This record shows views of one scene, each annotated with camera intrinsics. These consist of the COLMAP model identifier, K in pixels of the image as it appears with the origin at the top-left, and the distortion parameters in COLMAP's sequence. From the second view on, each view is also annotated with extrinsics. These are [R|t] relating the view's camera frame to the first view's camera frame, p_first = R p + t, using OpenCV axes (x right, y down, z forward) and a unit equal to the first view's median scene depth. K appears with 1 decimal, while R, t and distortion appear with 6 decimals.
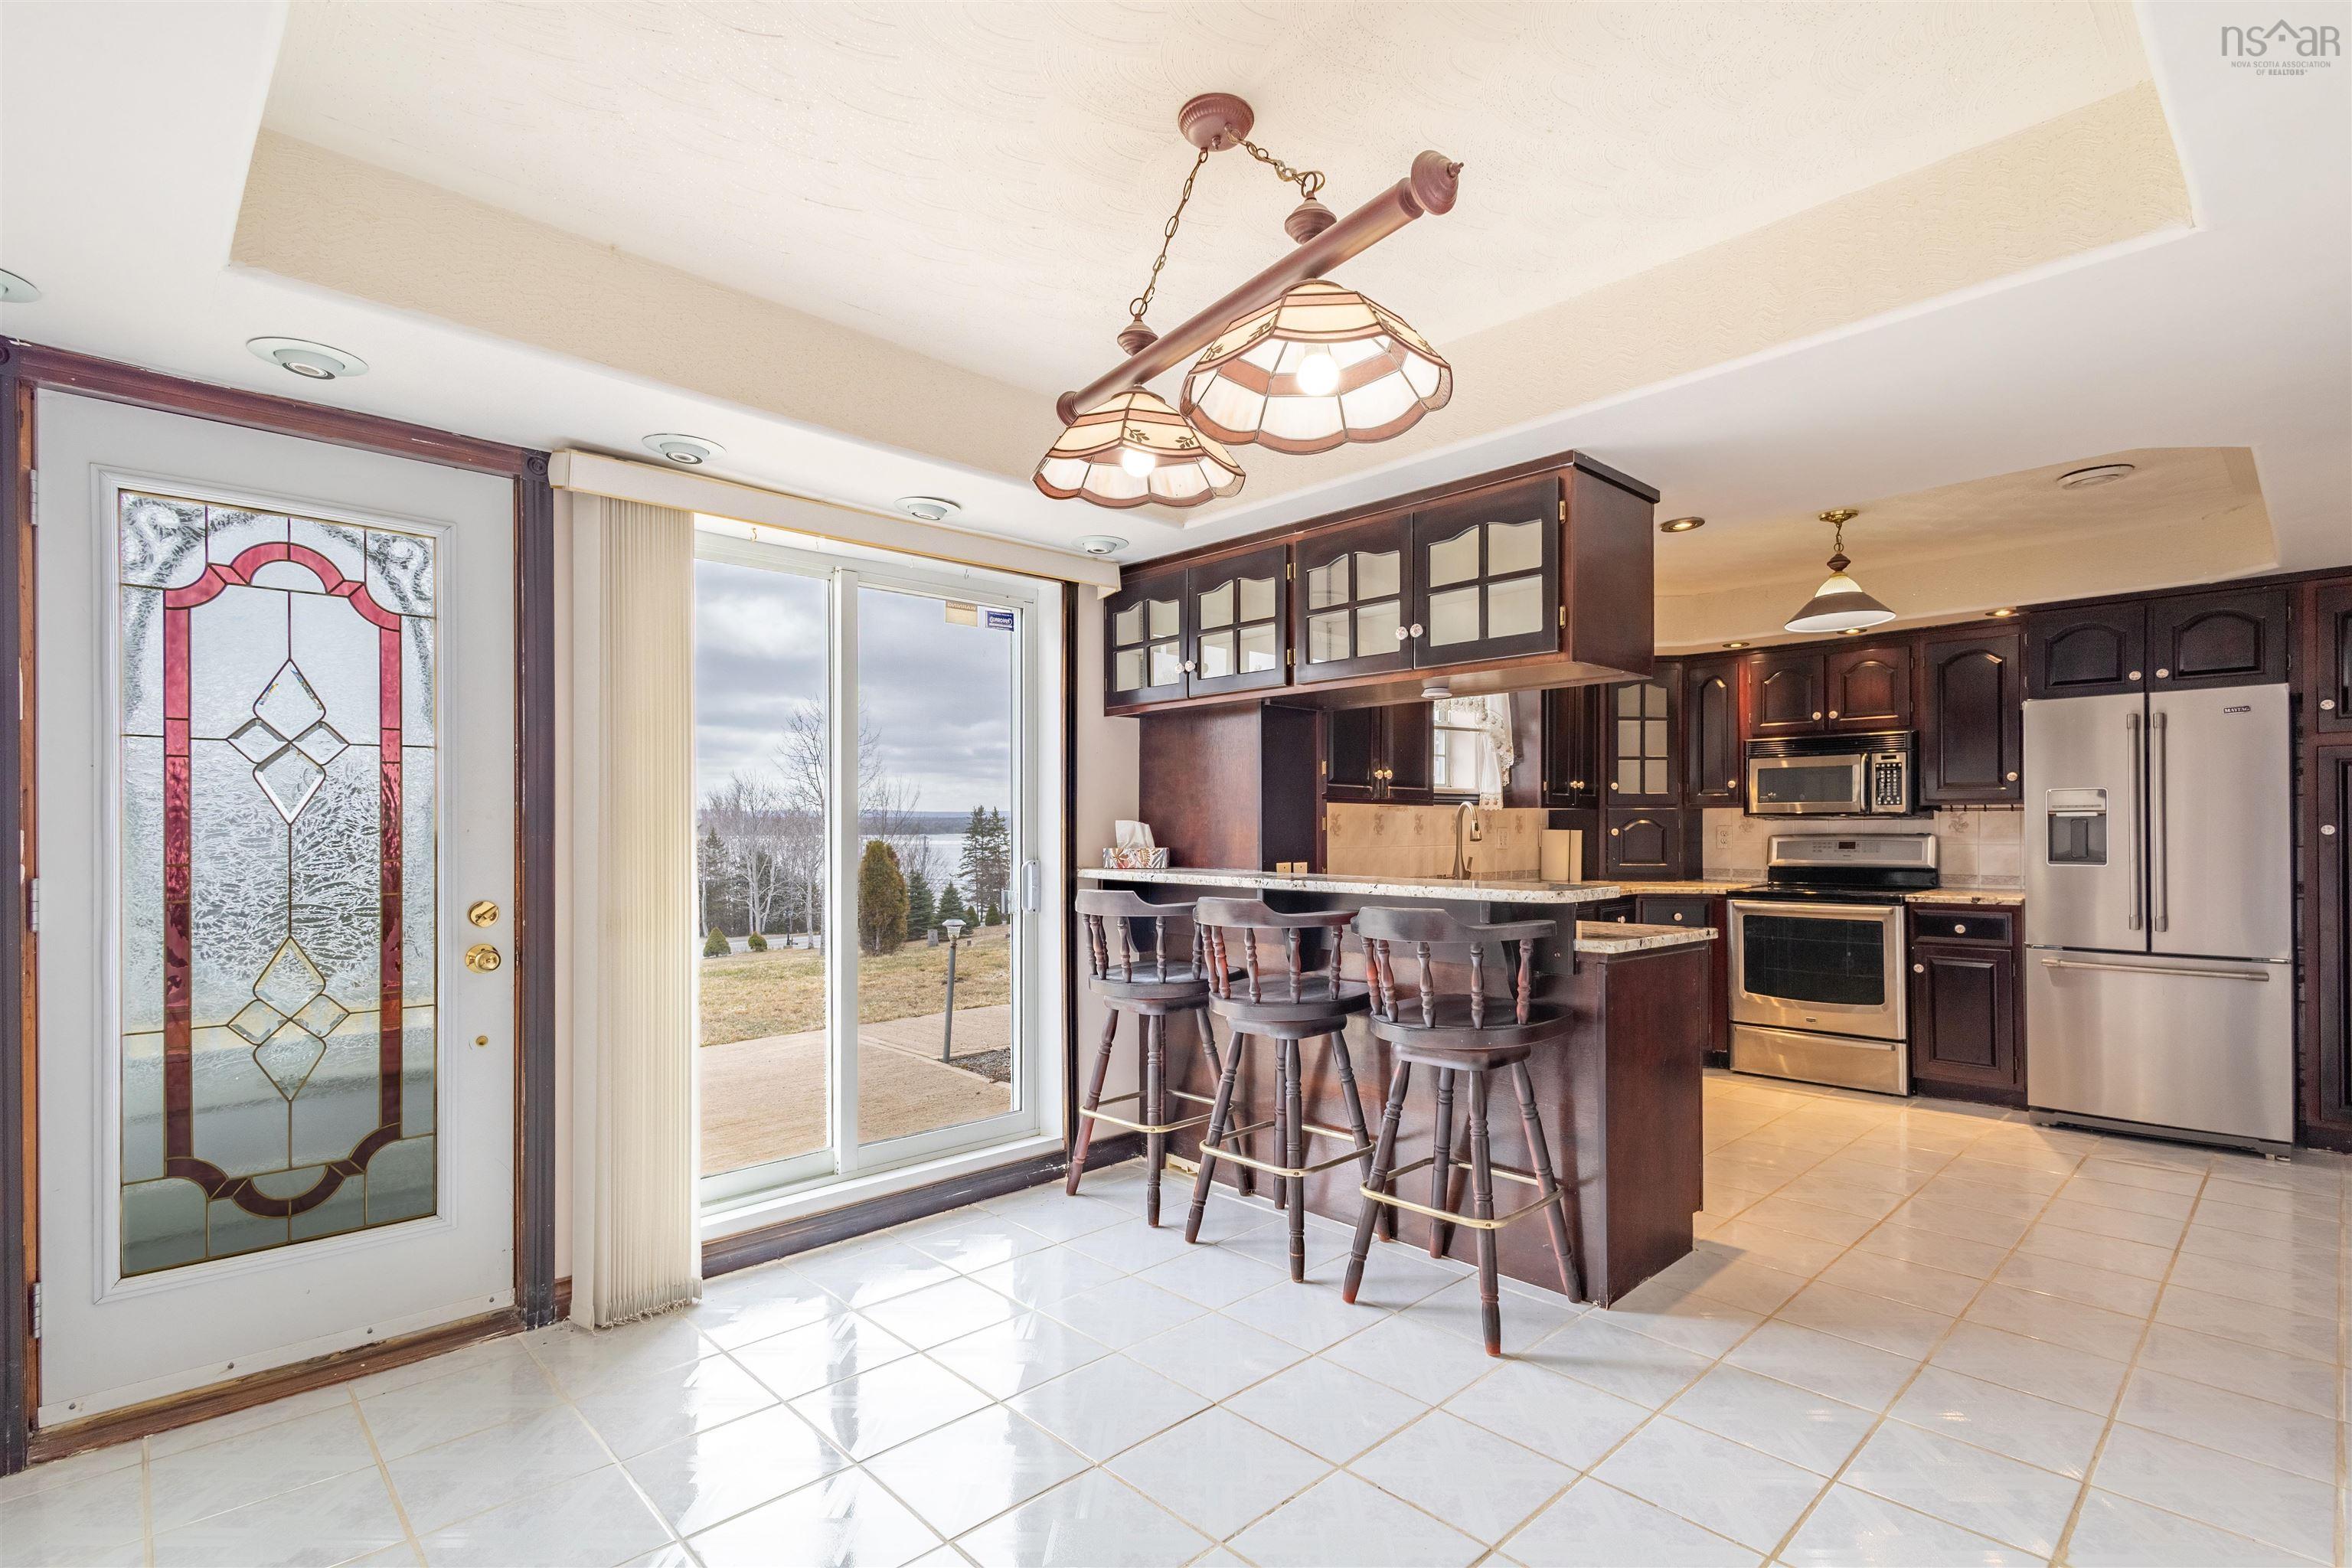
lens RADIAL K [[1103.9, 0, 1196.4], [0, 1103.9, 836.0], [0, 0, 1]] dist [0.009704, -0.001108]
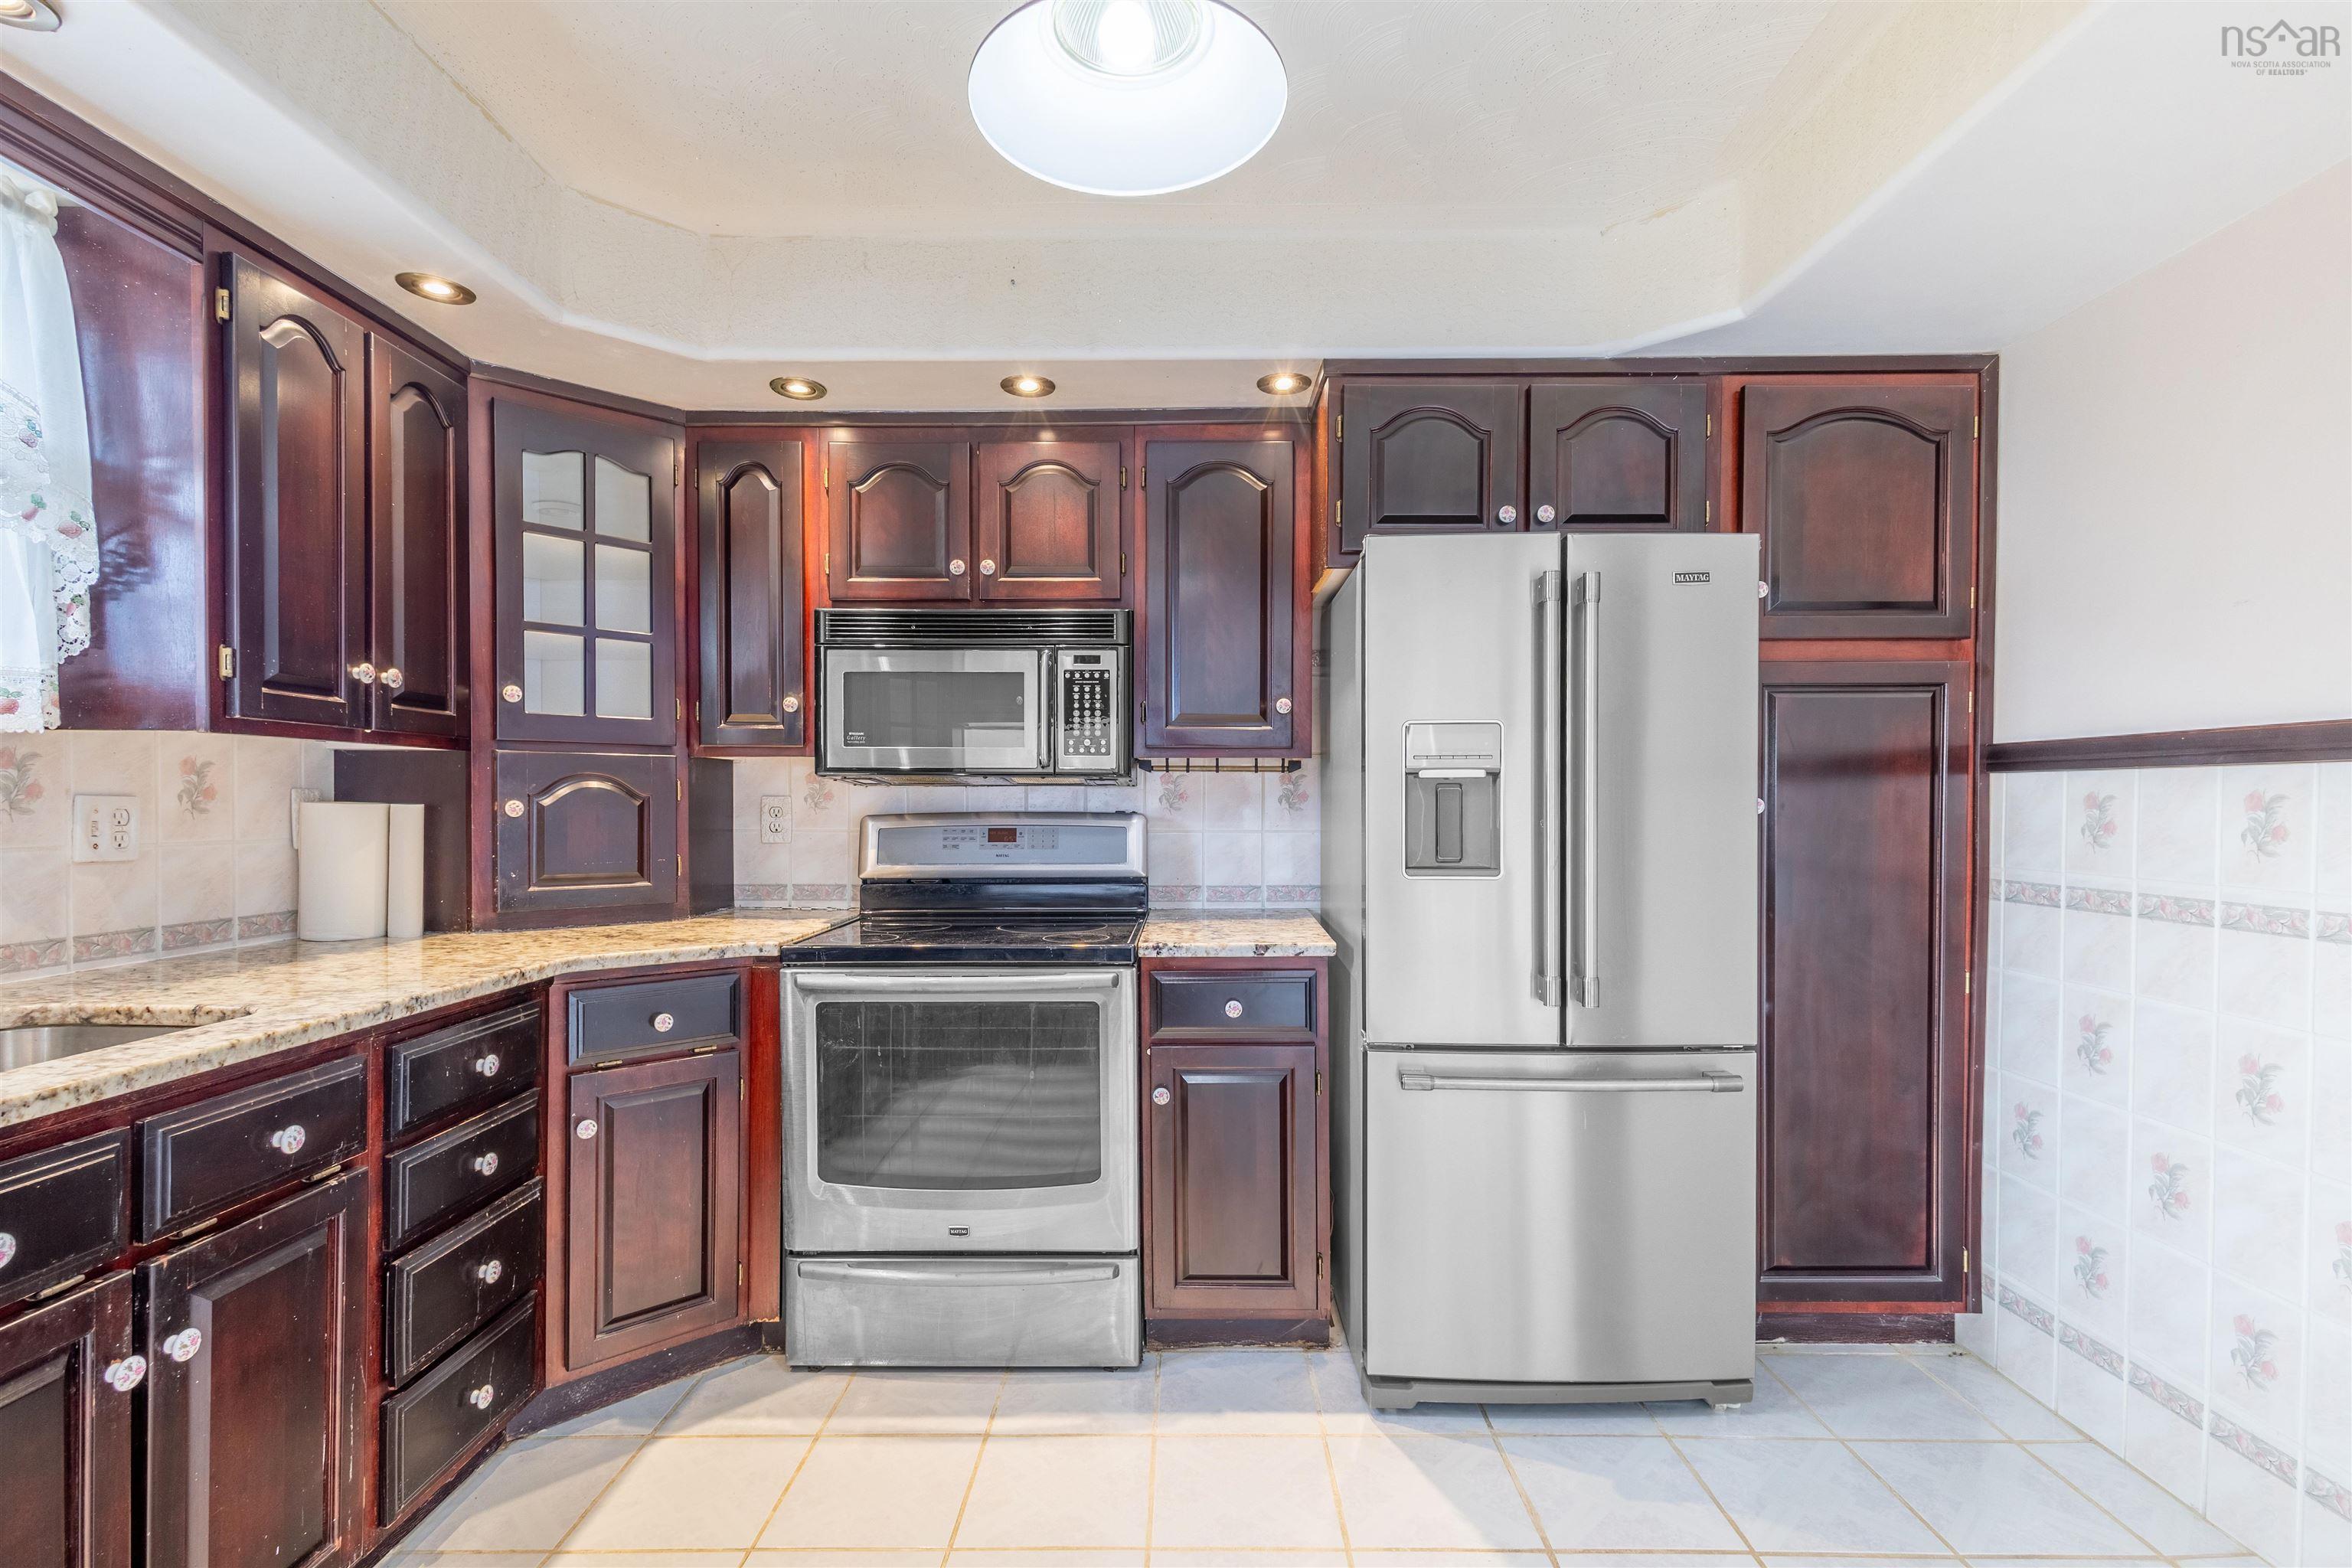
lens RADIAL K [[1103.9, 0, 1151.8], [0, 1103.9, 816.0], [0, 0, 1]] dist [0.009704, -0.001108]
pose [[0.724163, -0.003887, 0.689618, 0.292340], [0.001602, 0.999991, 0.003954, -0.002368], [-0.689627, -0.001759, 0.724163, 0.597665]]
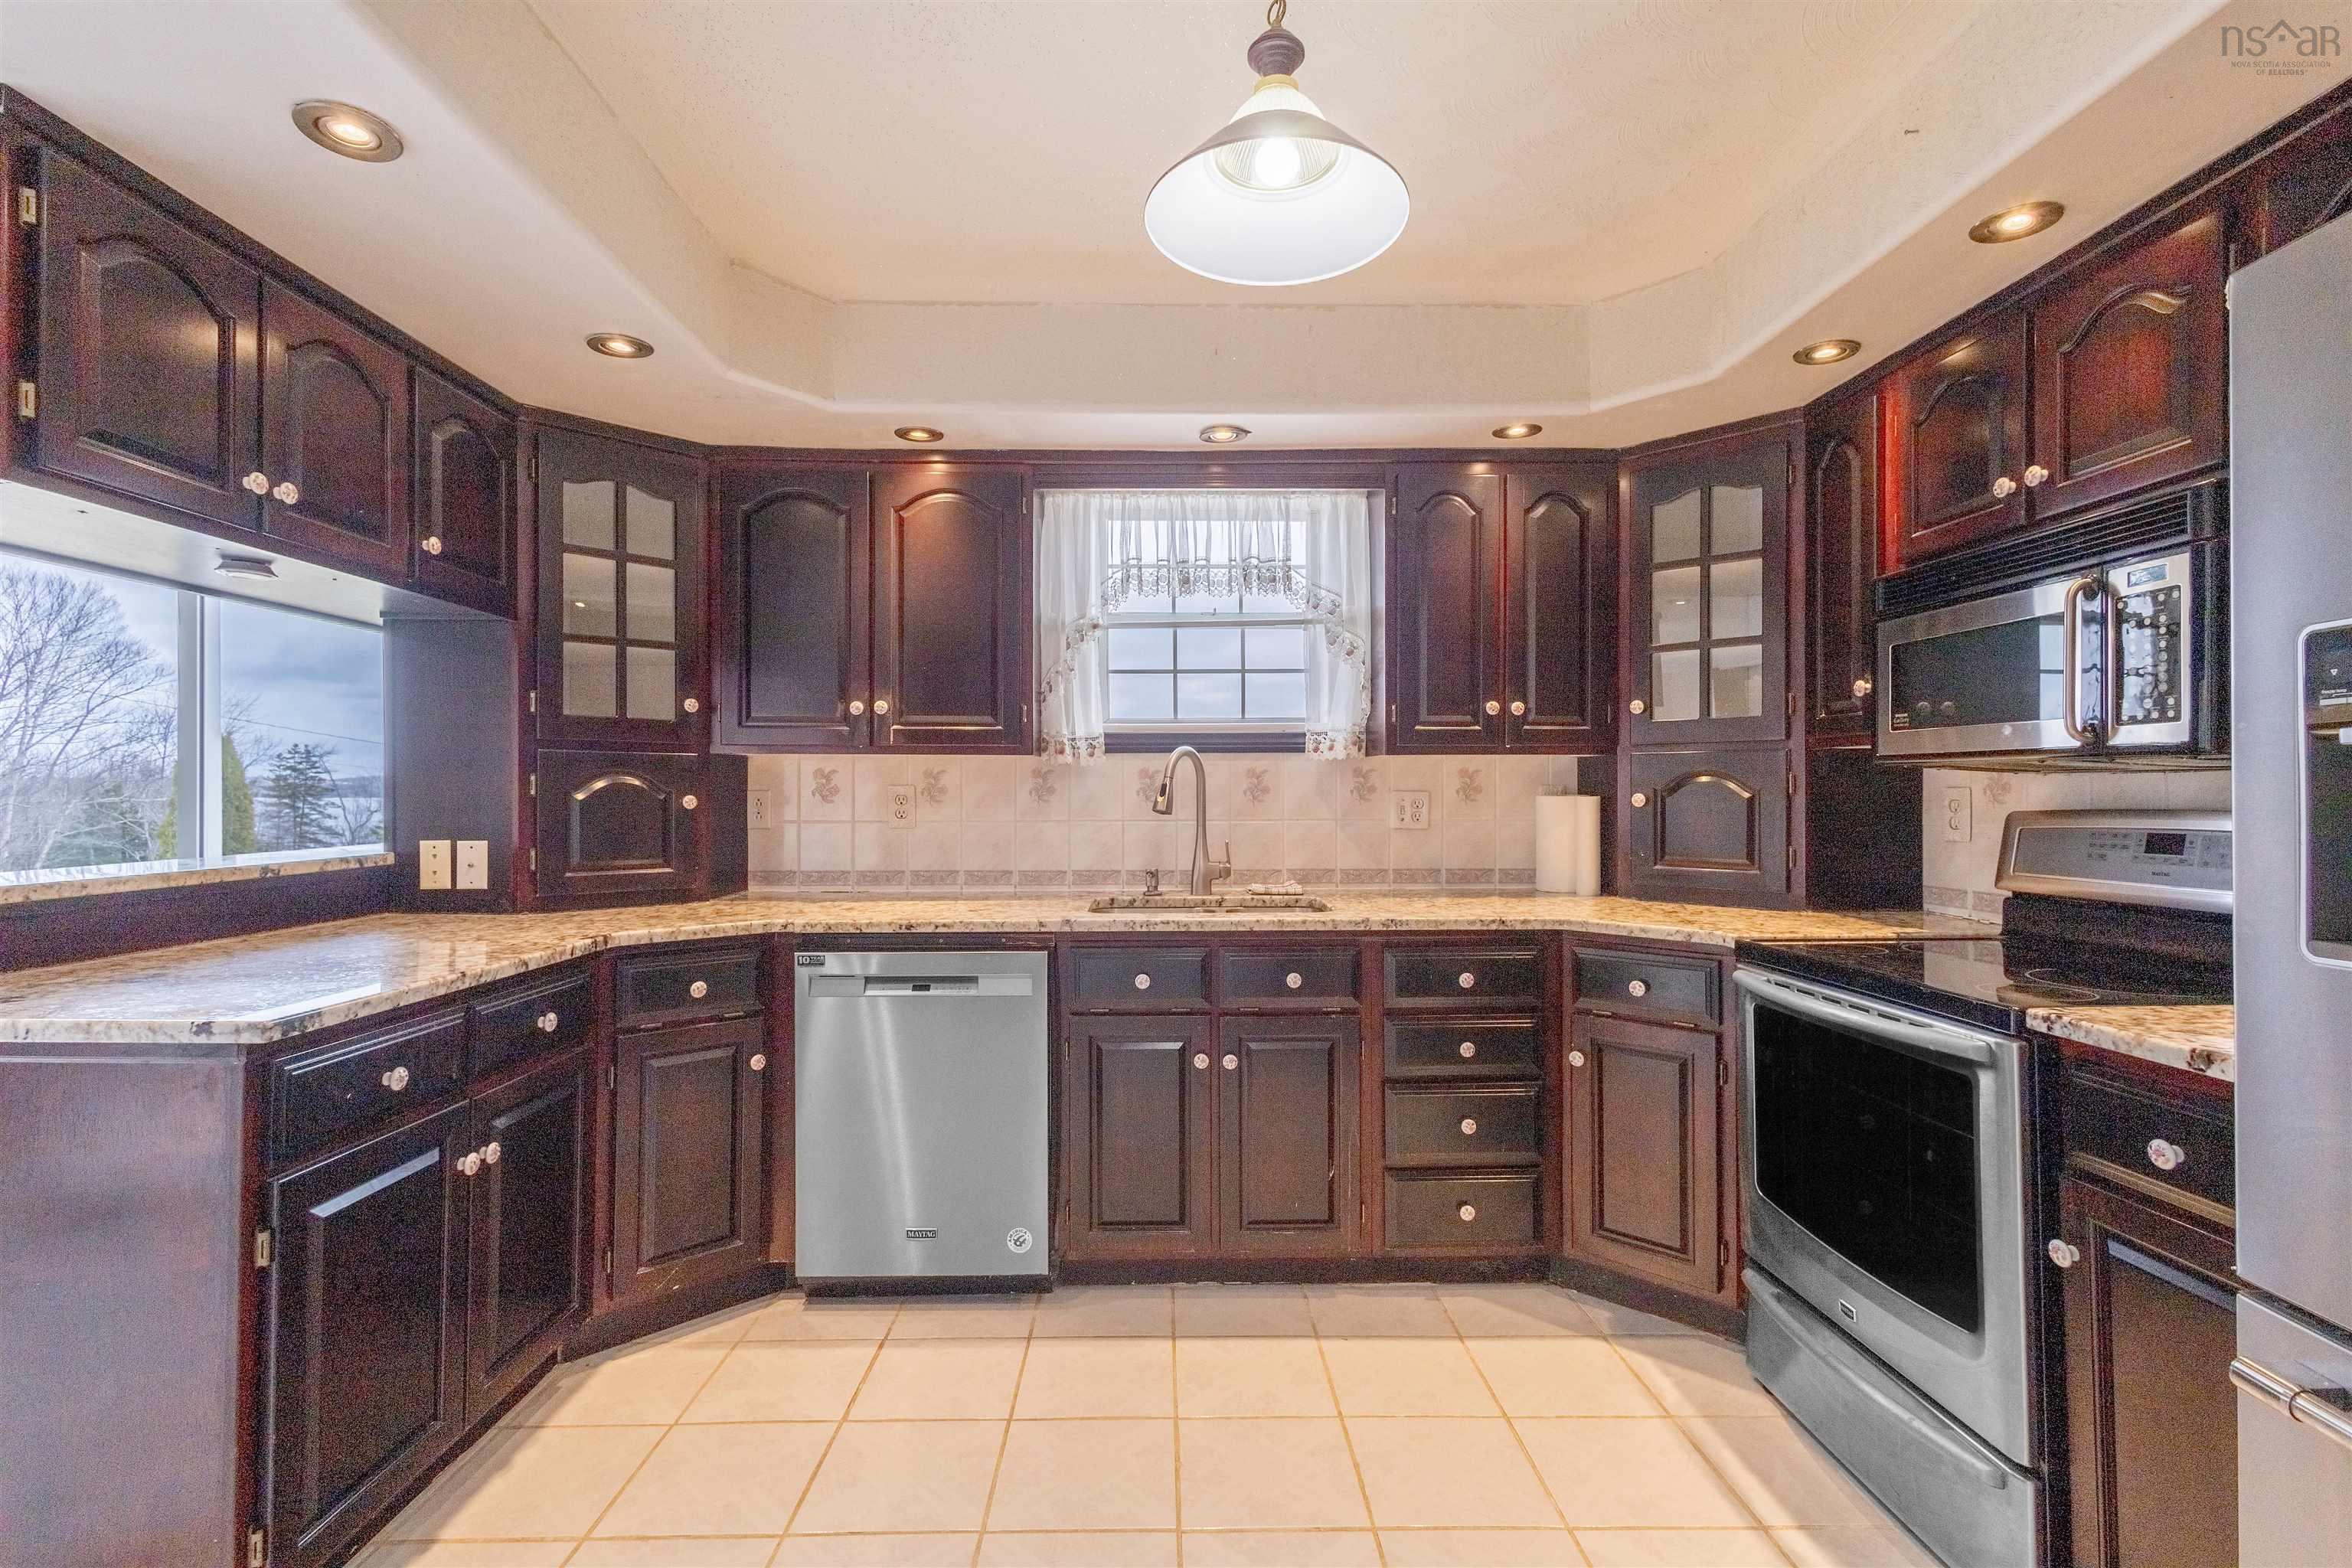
lens RADIAL K [[1103.9, 0, 1198.0], [0, 1103.9, 787.7], [0, 0, 1]] dist [0.009704, -0.001108]
pose [[0.720816, 0.000533, -0.693127, 0.625694], [-0.007549, 0.999946, -0.007082, -0.004537], [0.693086, 0.010337, 0.720781, 0.554435]]
